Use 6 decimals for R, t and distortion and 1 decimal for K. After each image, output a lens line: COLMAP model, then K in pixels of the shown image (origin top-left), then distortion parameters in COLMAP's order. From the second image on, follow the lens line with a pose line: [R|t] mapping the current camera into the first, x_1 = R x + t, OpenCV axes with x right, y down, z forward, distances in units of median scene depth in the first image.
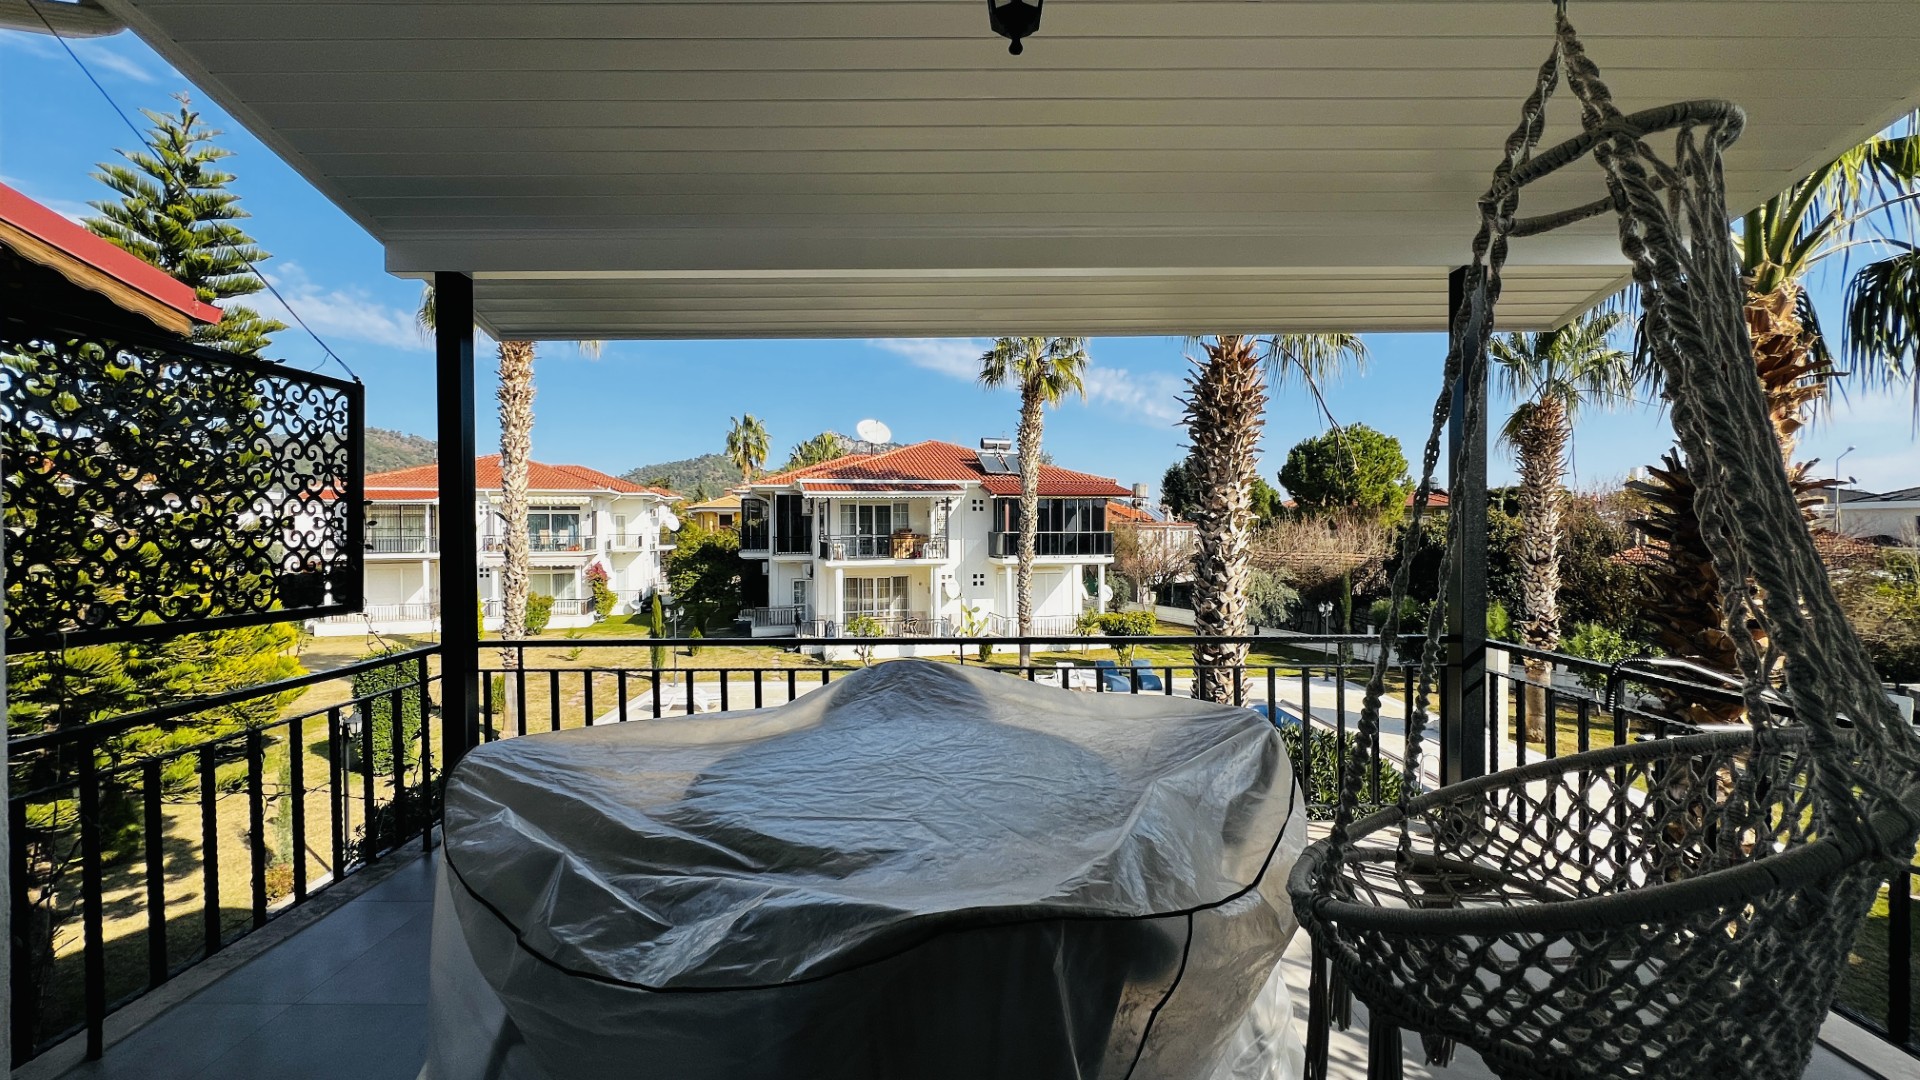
lens RADIAL K [[765.9, 0, 955.6], [0, 765.9, 539.3], [0, 0, 1]] dist [-0.003361, 0.000634]
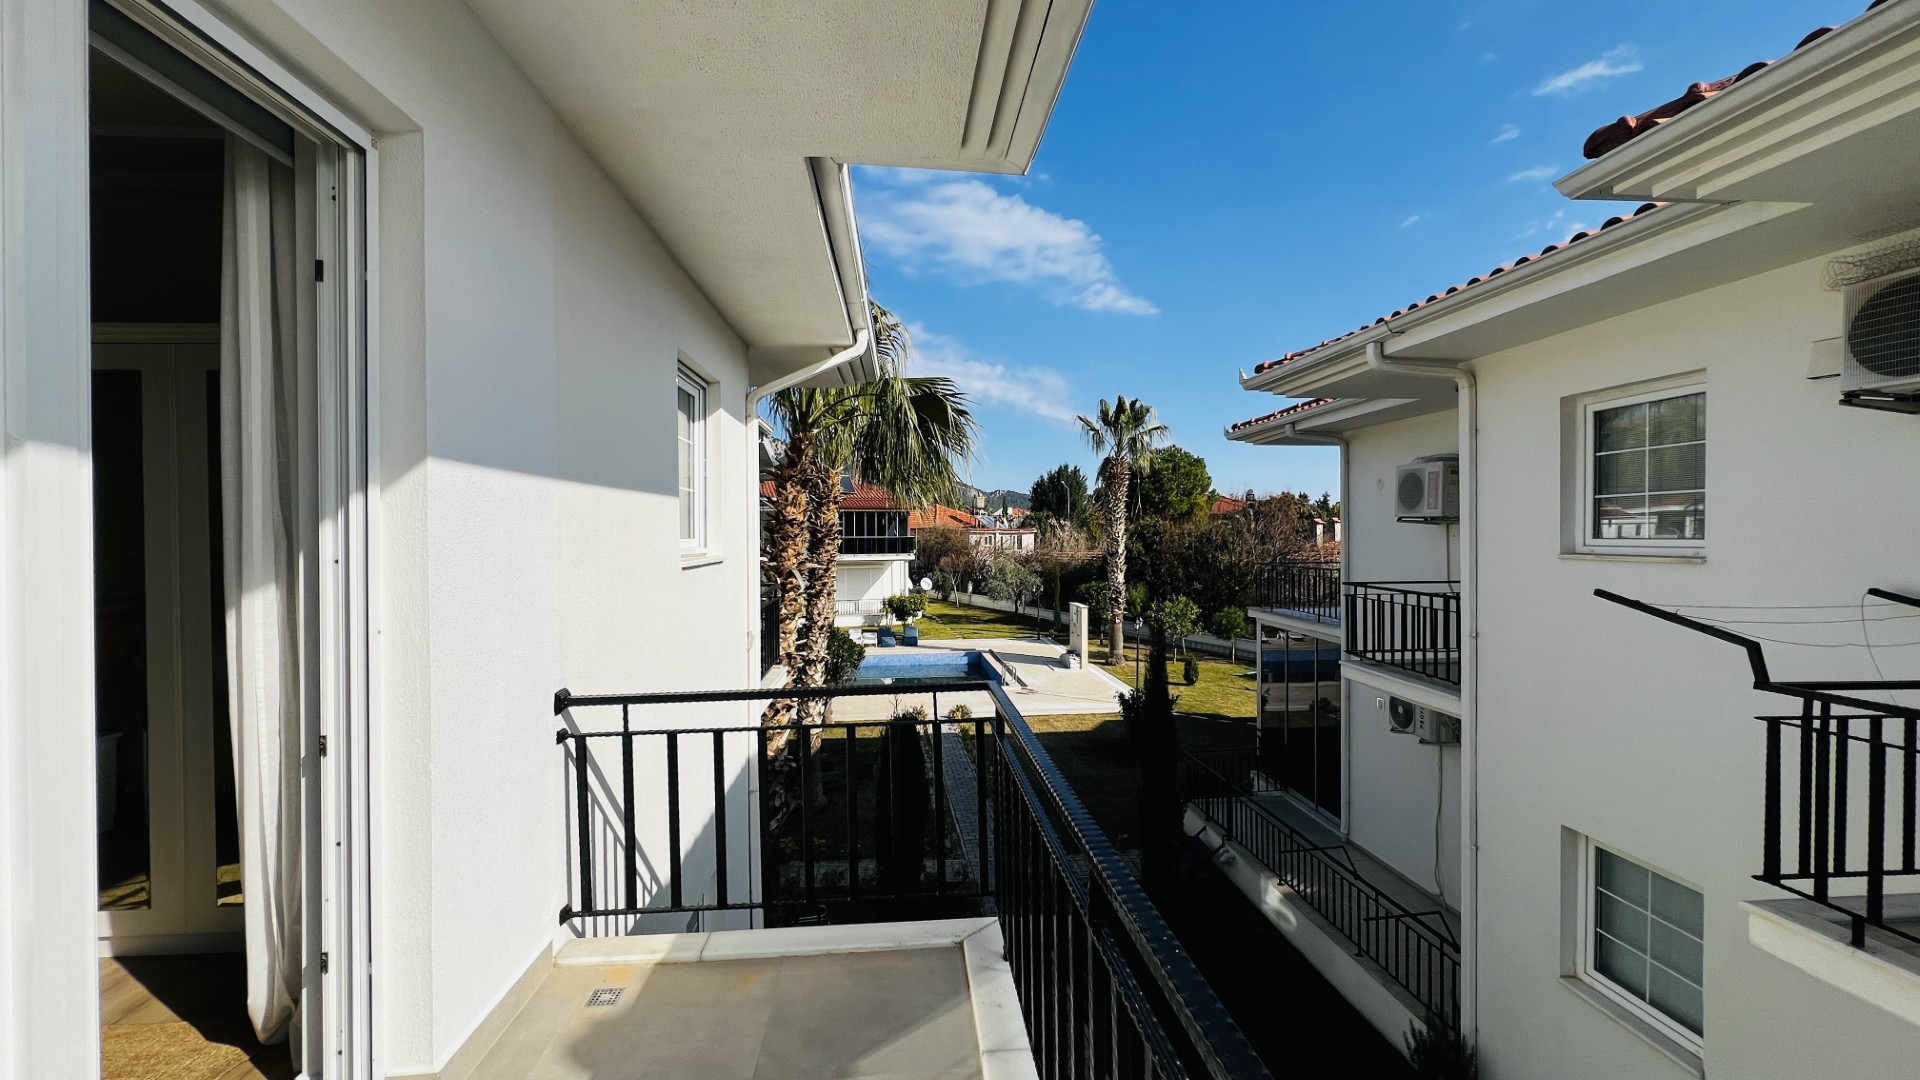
lens RADIAL K [[765.9, 0, 953.1], [0, 765.9, 539.3], [0, 0, 1]] dist [-0.003361, 0.000634]
pose [[0.997057, -0.001820, 0.076644, 0.297929], [0.002187, 0.999987, -0.004696, 0.003698], [-0.076634, 0.004850, 0.997047, -0.591186]]
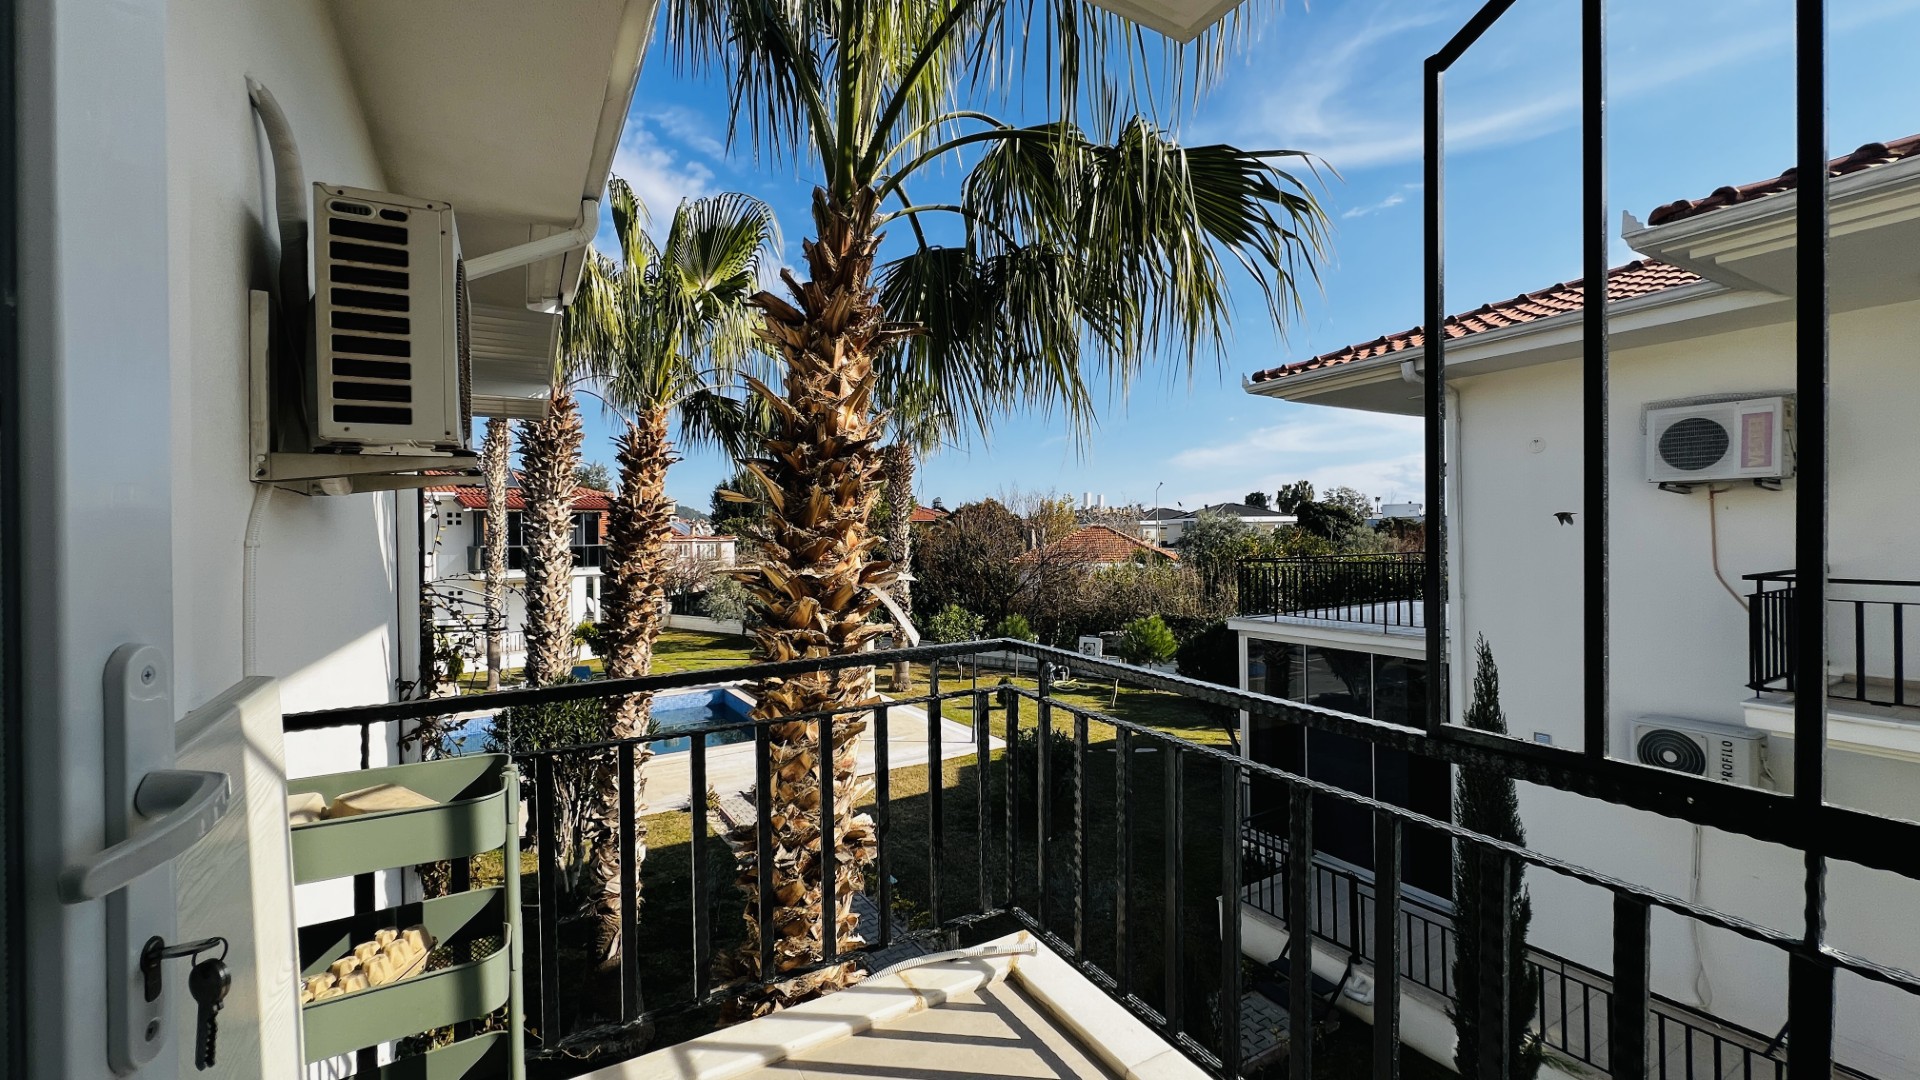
lens RADIAL K [[765.9, 0, 957.0], [0, 765.9, 541.9], [0, 0, 1]] dist [-0.003361, 0.000634]
pose [[0.864132, -0.011656, 0.503129, 0.161041], [0.019936, 0.999740, -0.011079, 0.013054], [-0.502869, 0.019604, 0.864140, -0.242855]]
